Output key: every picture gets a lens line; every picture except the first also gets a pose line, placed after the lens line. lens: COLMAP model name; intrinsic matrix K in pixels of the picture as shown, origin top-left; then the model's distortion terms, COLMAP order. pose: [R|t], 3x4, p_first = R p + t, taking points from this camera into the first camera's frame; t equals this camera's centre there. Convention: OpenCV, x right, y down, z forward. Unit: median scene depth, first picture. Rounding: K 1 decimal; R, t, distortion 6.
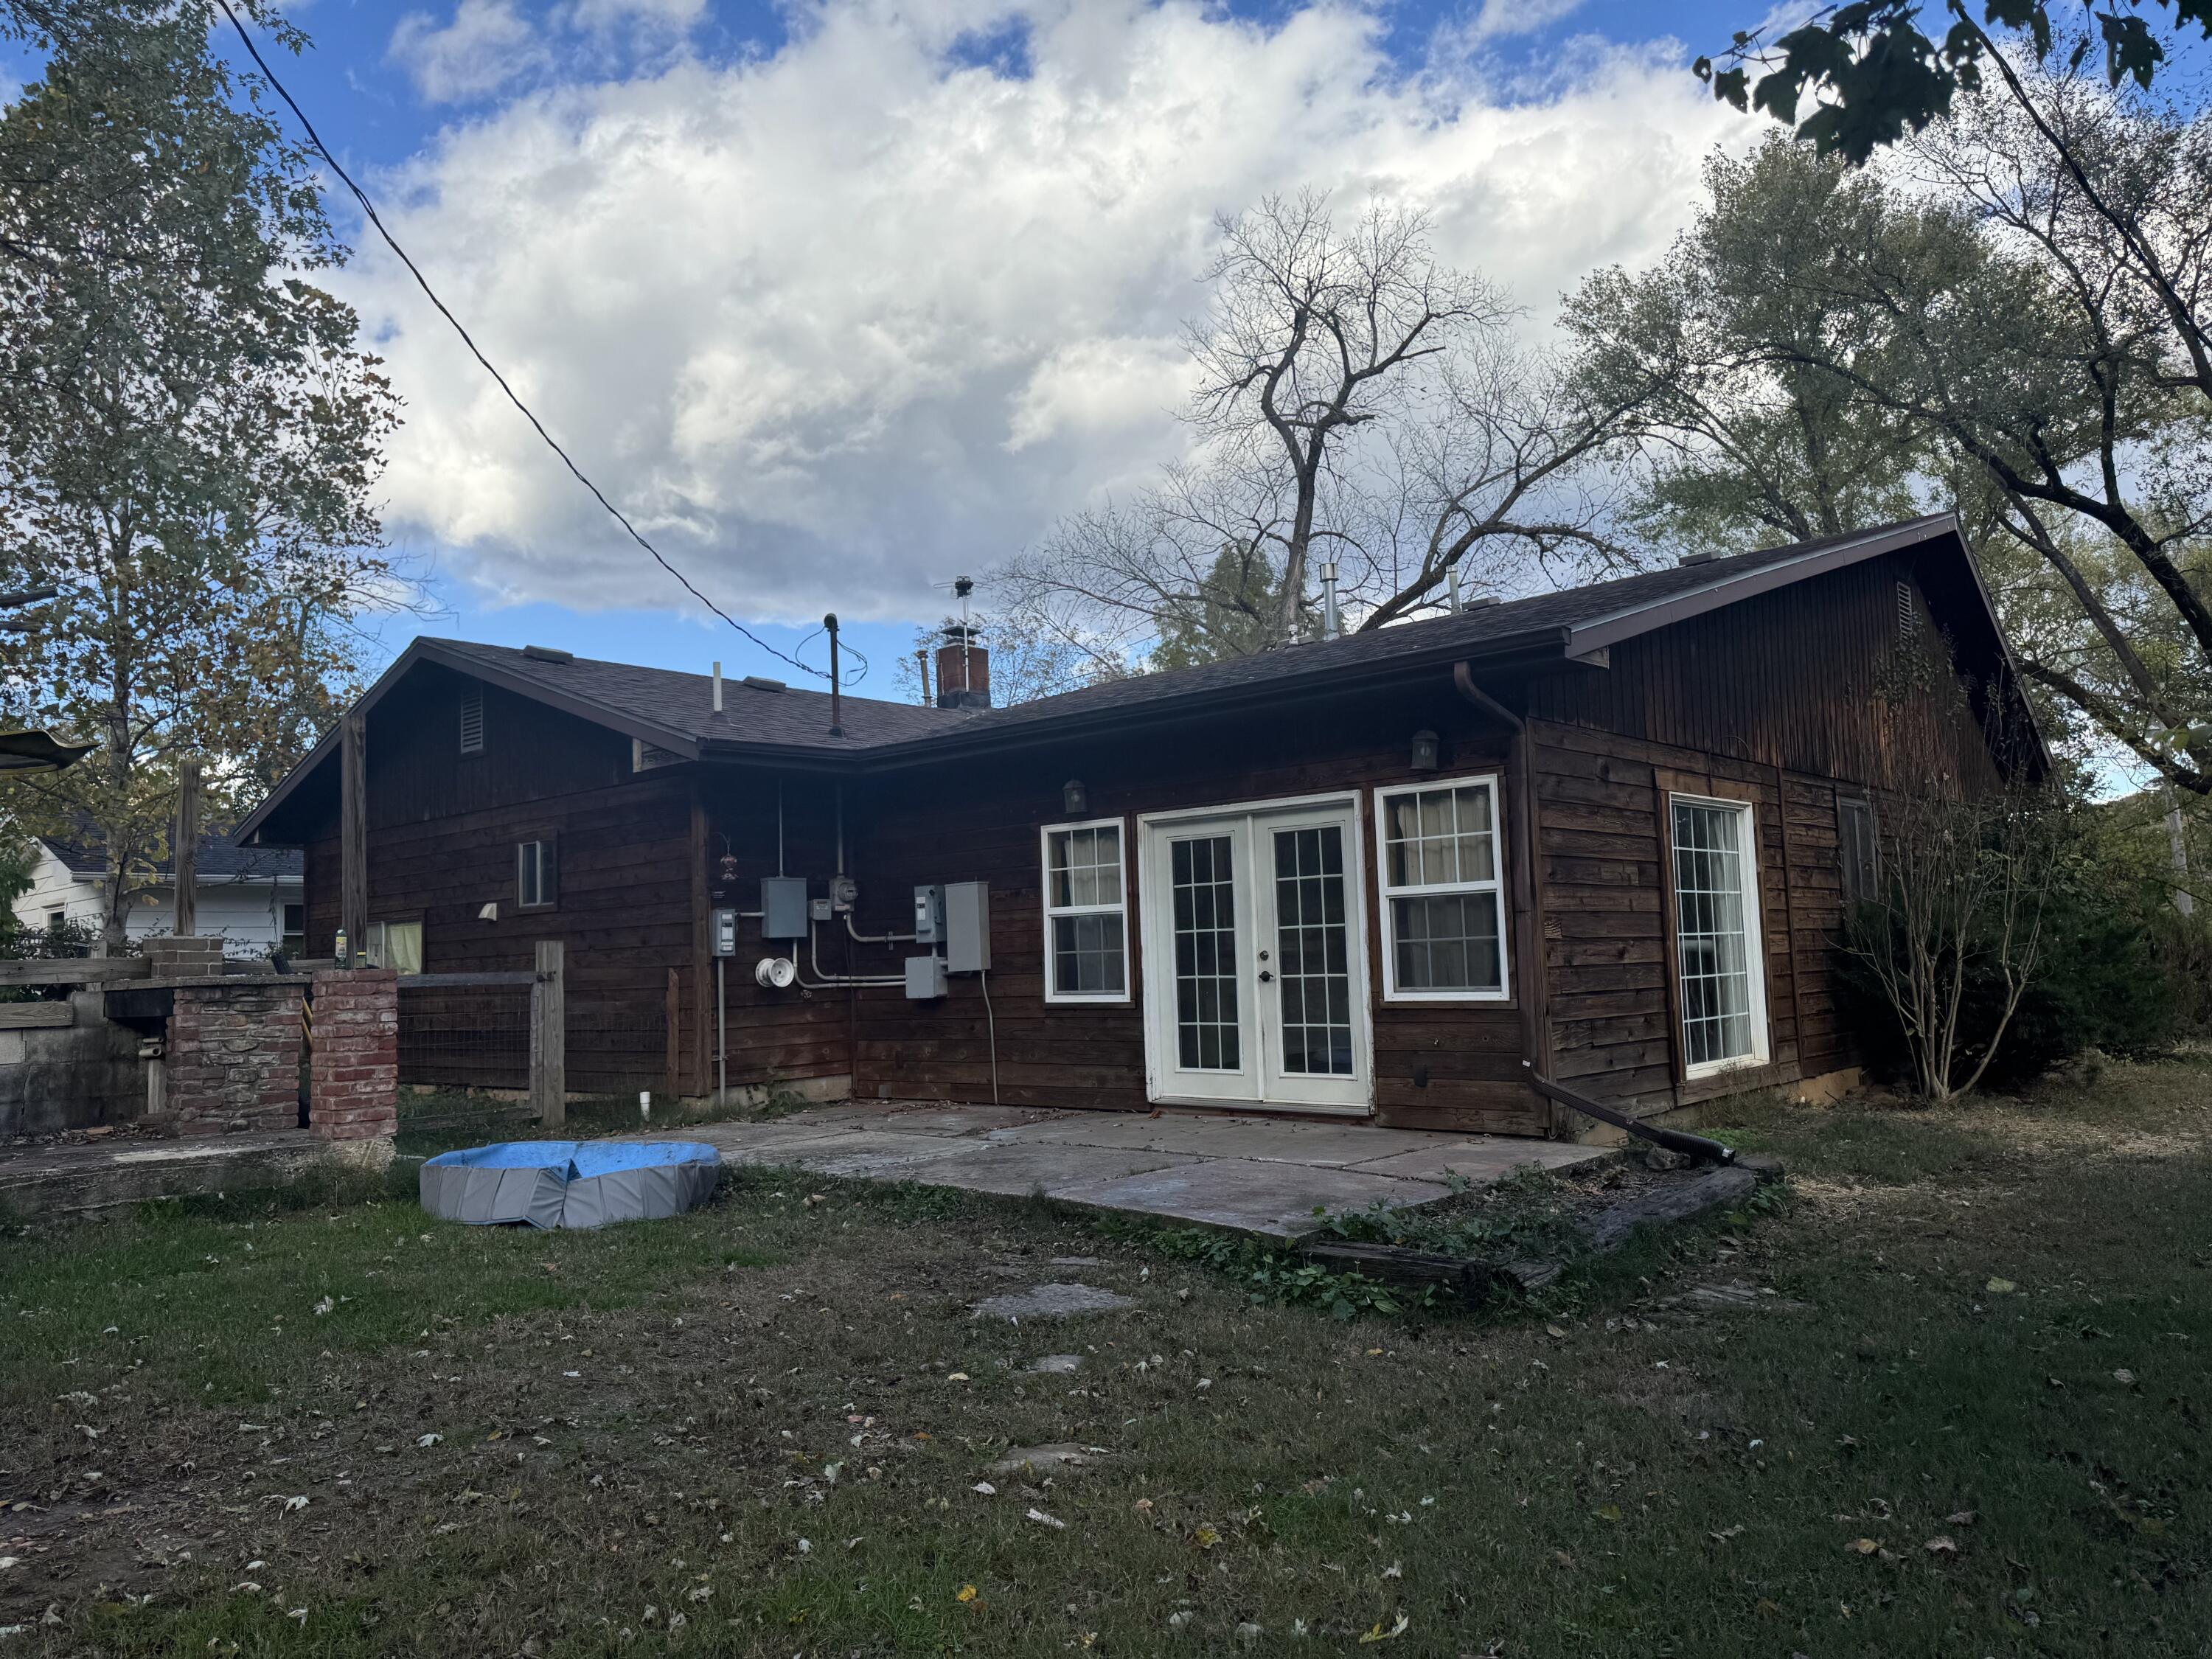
lens RADIAL K [[1543.0, 0, 1103.5], [0, 1543.0, 828.5], [0, 0, 1]] dist [0.076193, -0.005840]
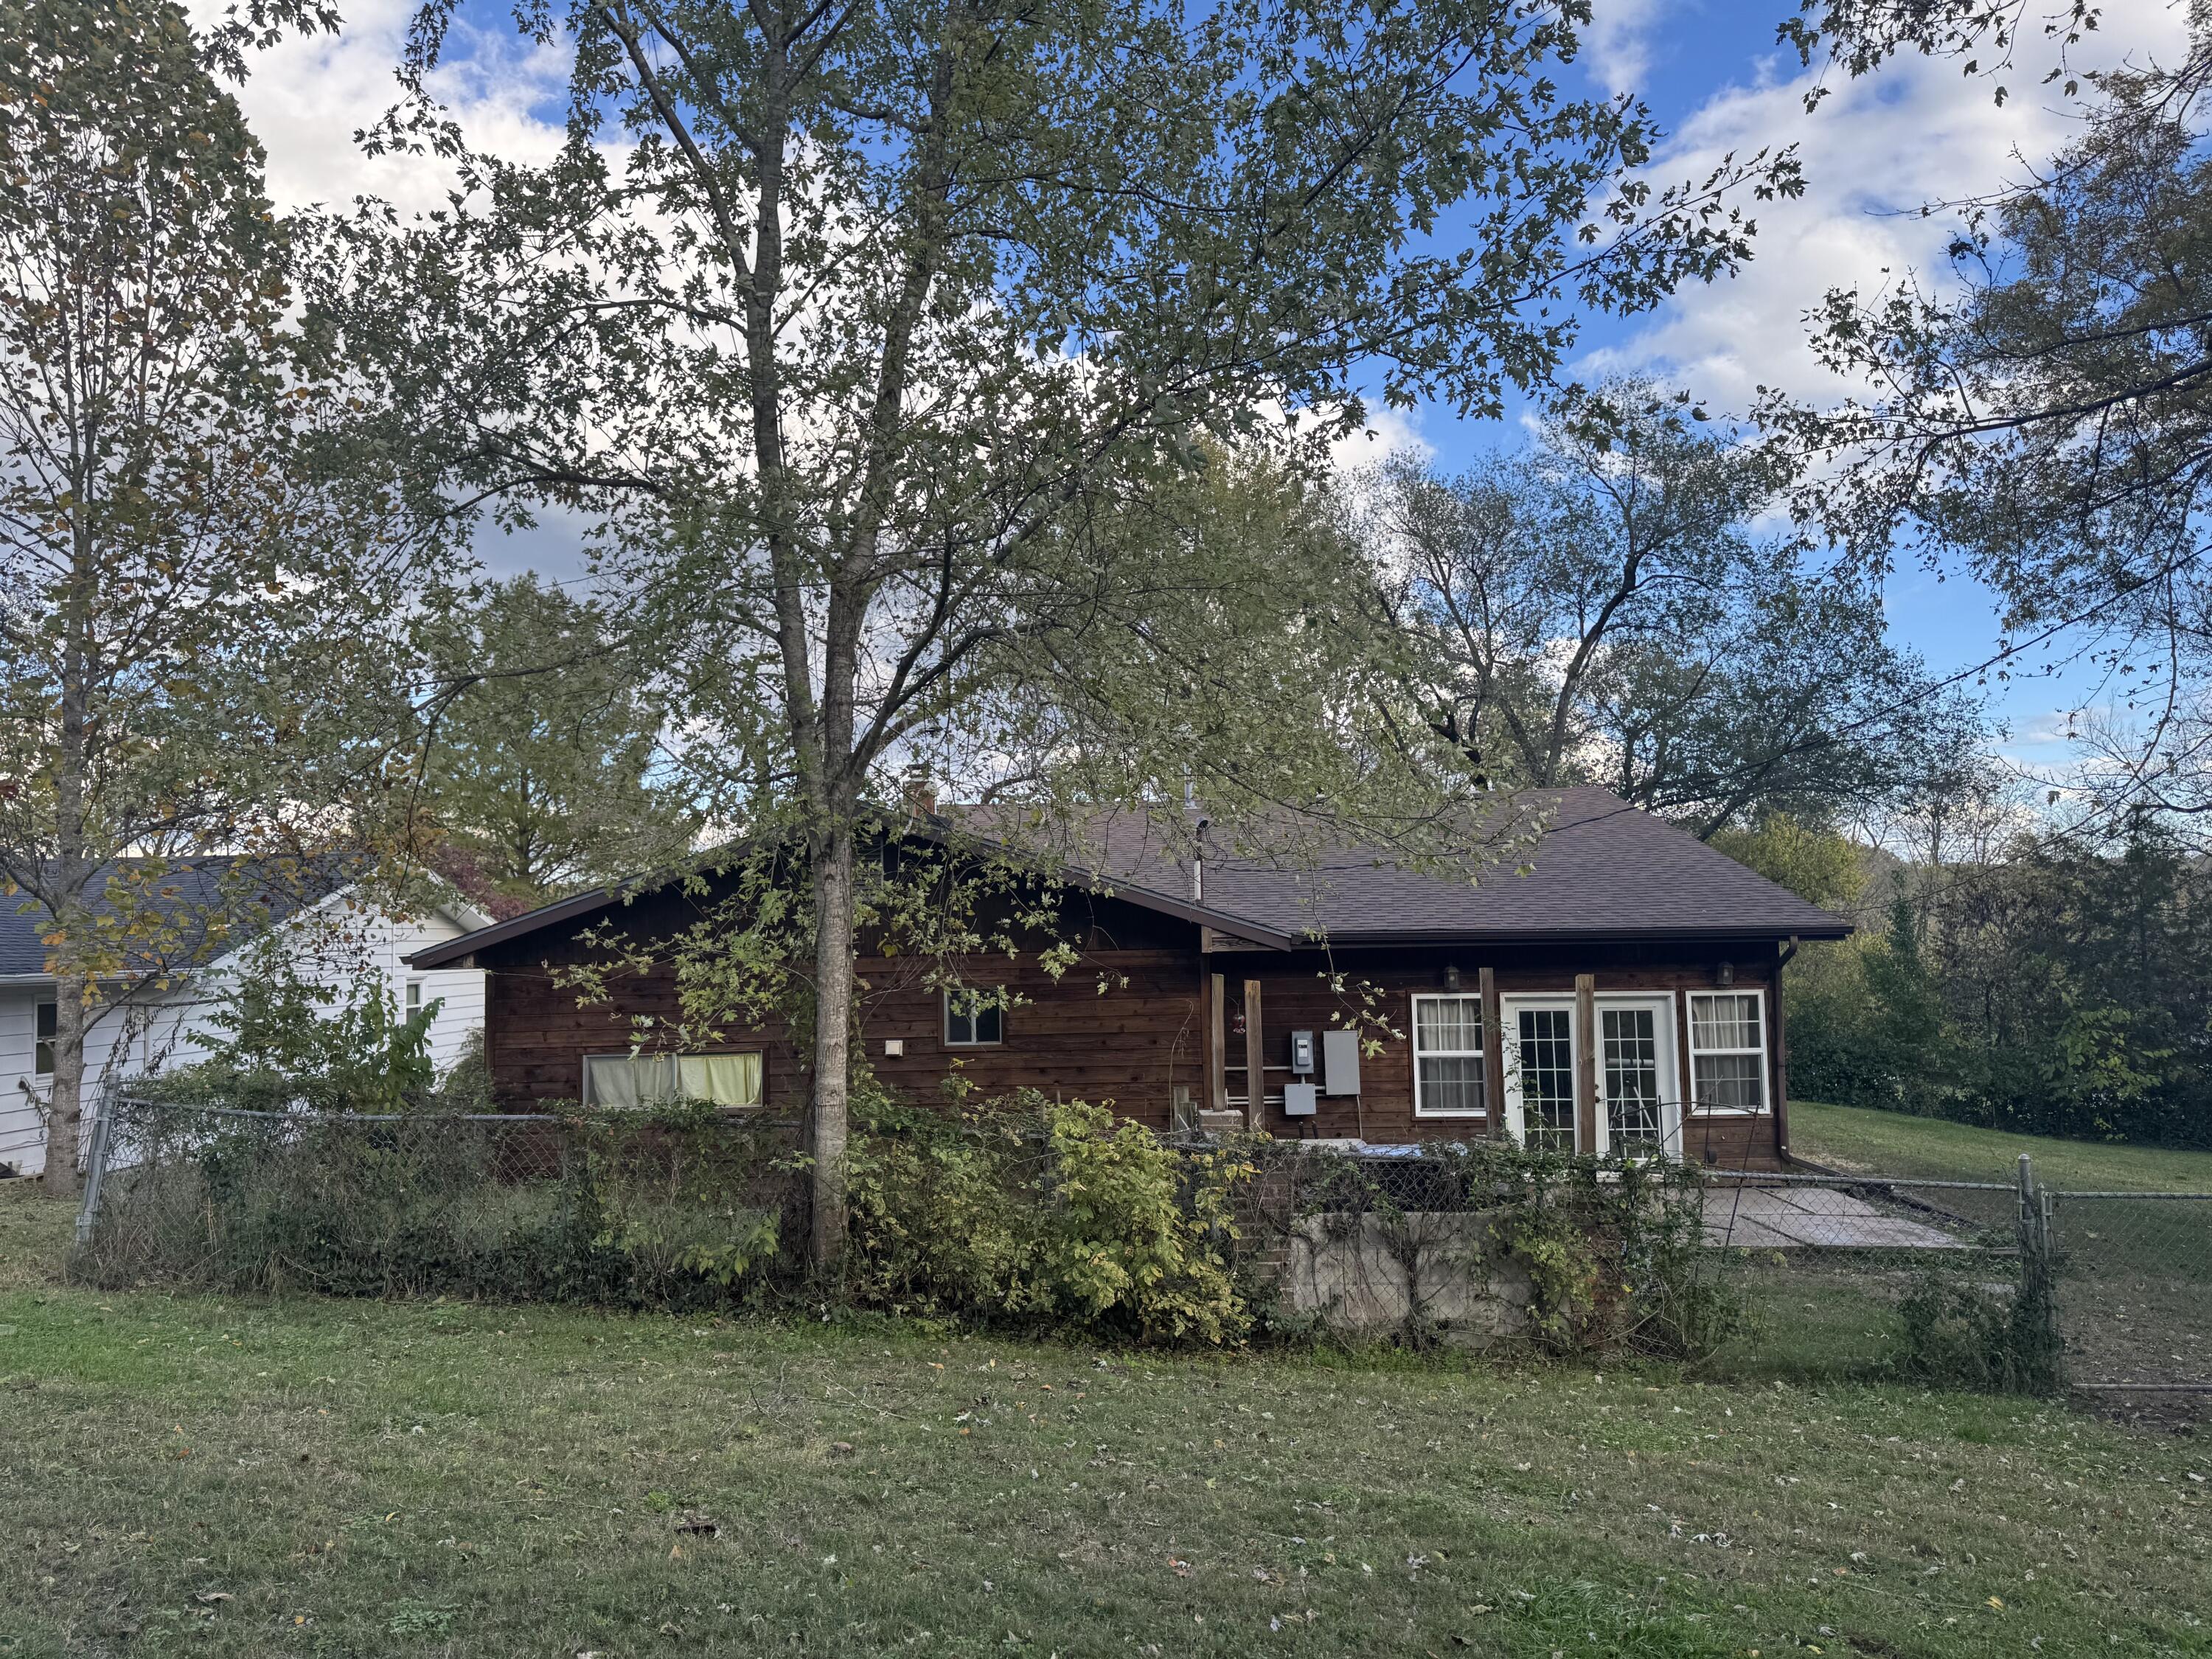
lens RADIAL K [[1543.0, 0, 1106.0], [0, 1543.0, 827.0], [0, 0, 1]] dist [0.076193, -0.005840]
pose [[0.766661, 0.063513, 0.638903, -1.272976], [-0.061974, 0.997769, -0.024821, -0.110520], [-0.639054, -0.020566, 0.768887, 0.070271]]
